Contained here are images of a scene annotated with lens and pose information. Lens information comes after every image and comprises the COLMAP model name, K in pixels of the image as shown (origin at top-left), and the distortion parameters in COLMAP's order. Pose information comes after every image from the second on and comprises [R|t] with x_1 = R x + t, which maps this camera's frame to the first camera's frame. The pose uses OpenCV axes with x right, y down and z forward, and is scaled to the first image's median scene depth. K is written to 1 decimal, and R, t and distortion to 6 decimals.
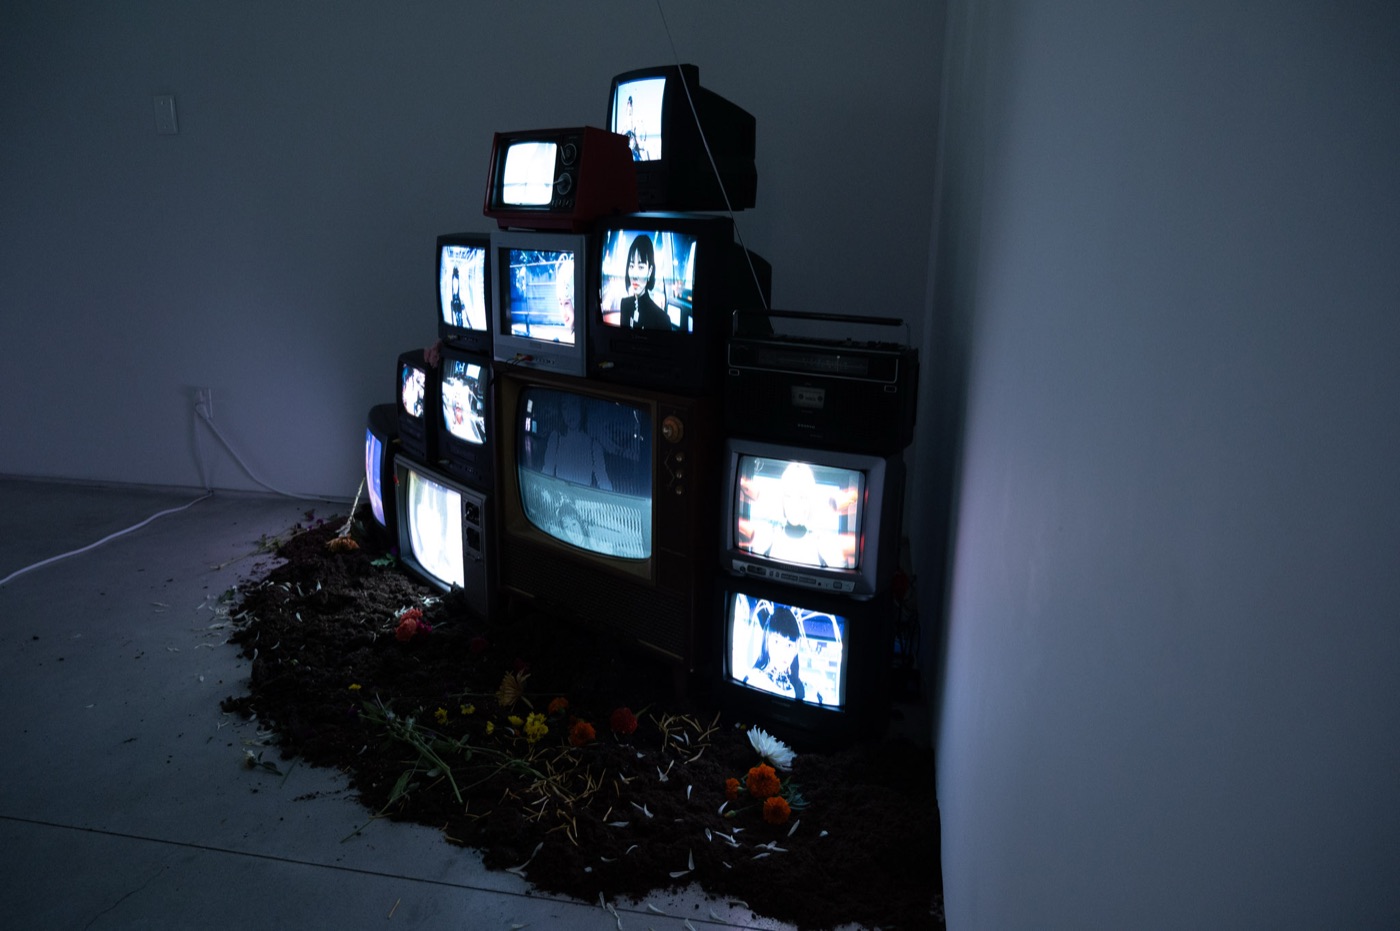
lens RADIAL K [[972.0, 0, 700.0], [0, 972.0, 465.5], [0, 0, 1]] dist [-0.009779, -0.000260]
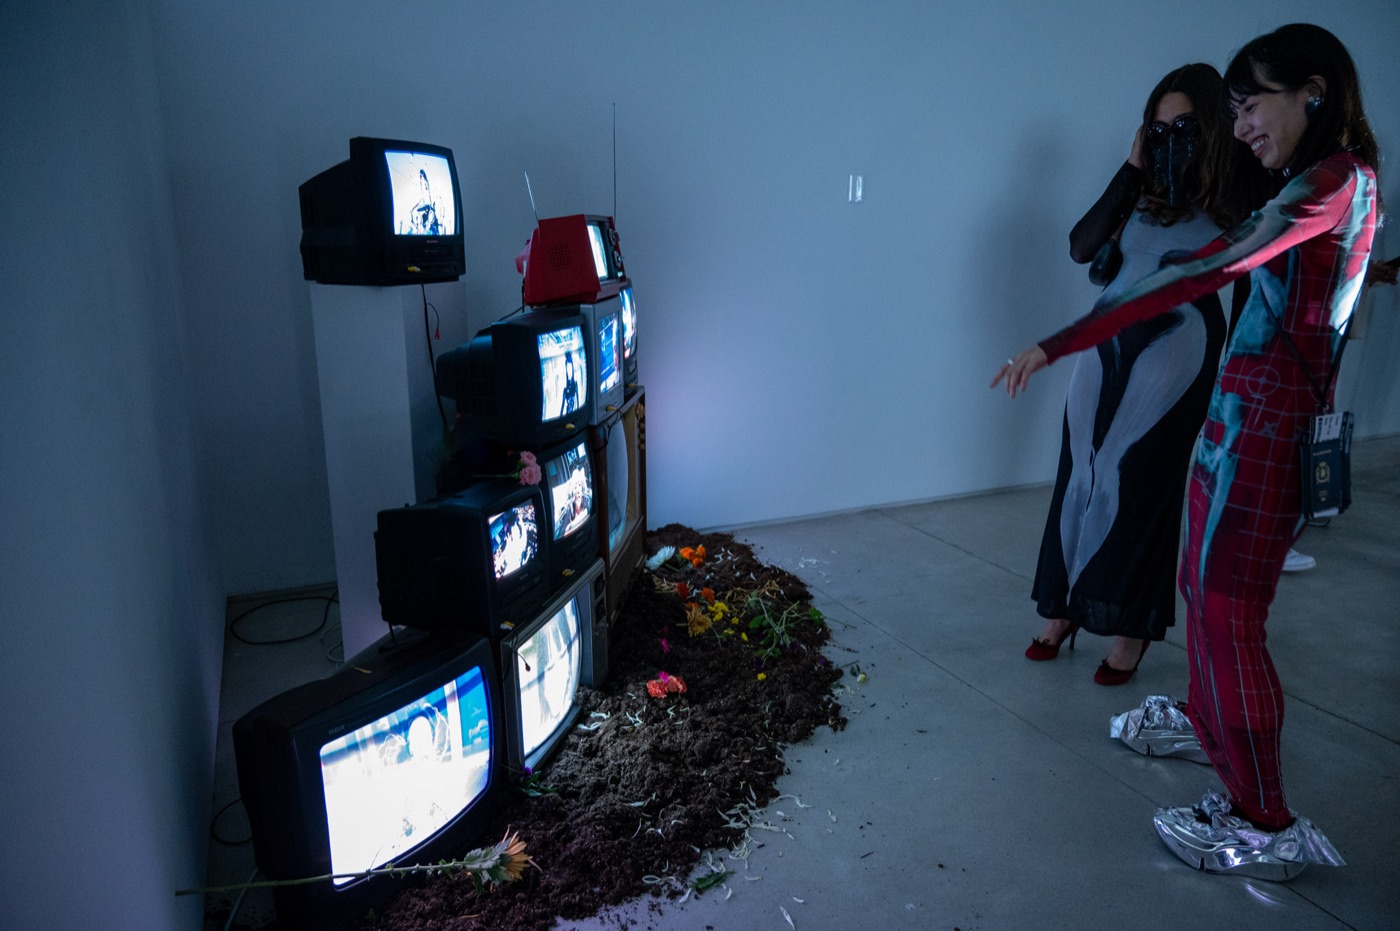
lens RADIAL K [[972.0, 0, 700.0], [0, 972.0, 465.5], [0, 0, 1]] dist [-0.009779, -0.000260]
pose [[-0.587043, -0.203025, 0.783685, -1.339753], [0.198730, 0.902282, 0.382614, -0.540827], [-0.784785, 0.380353, -0.489331, 1.724691]]
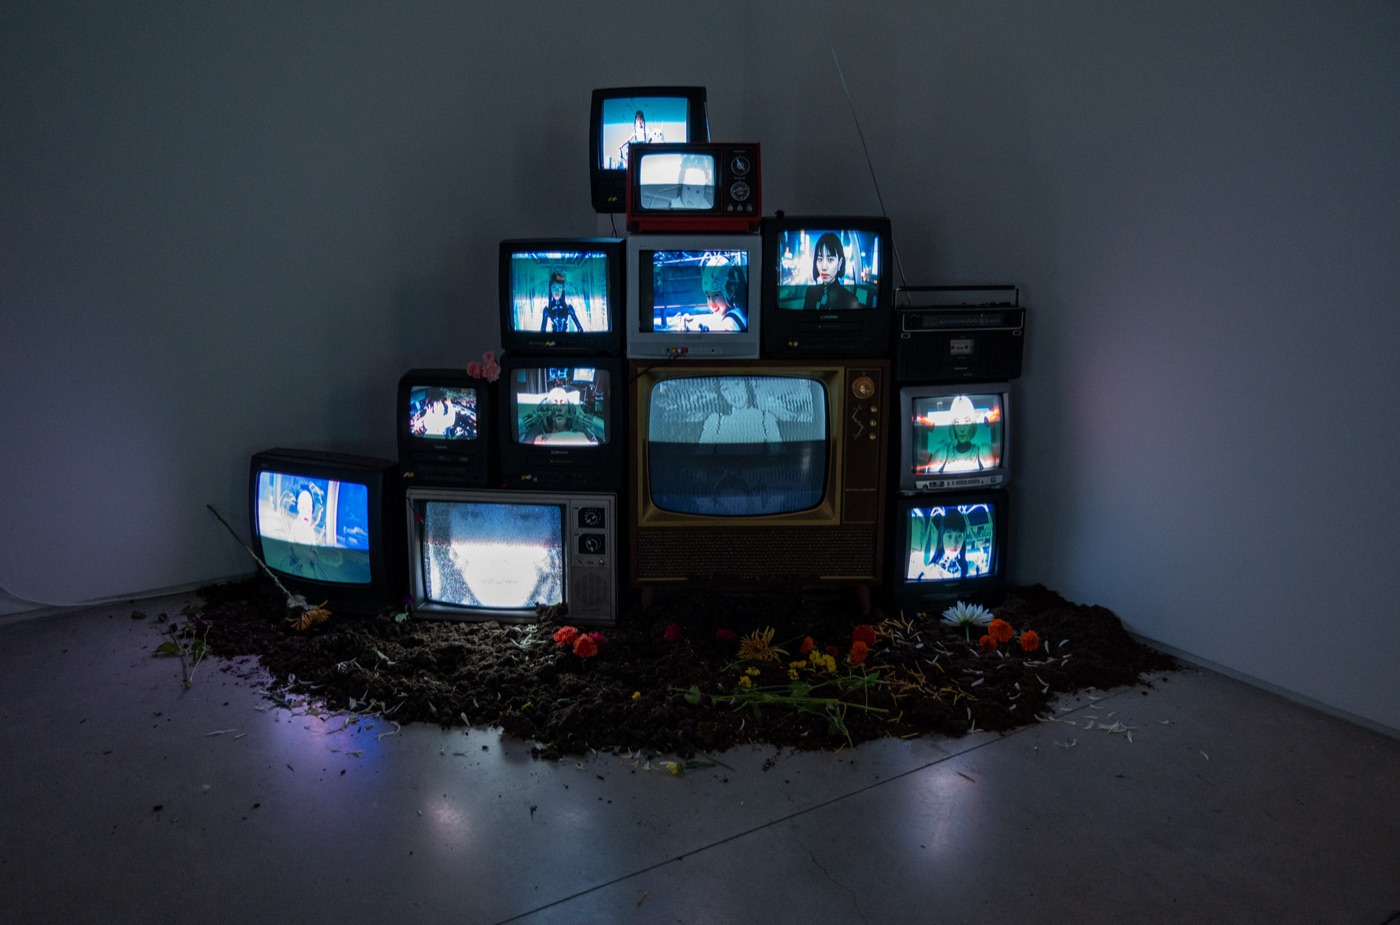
lens RADIAL K [[1091.3, 0, 697.0], [0, 1091.3, 421.5], [0, 0, 1]] dist [-0.000123, -0.003019]
pose [[0.722943, -0.142679, 0.676015, -1.139068], [0.185677, 0.982571, 0.008814, -0.047189], [-0.665491, 0.119148, 0.736835, 0.123503]]
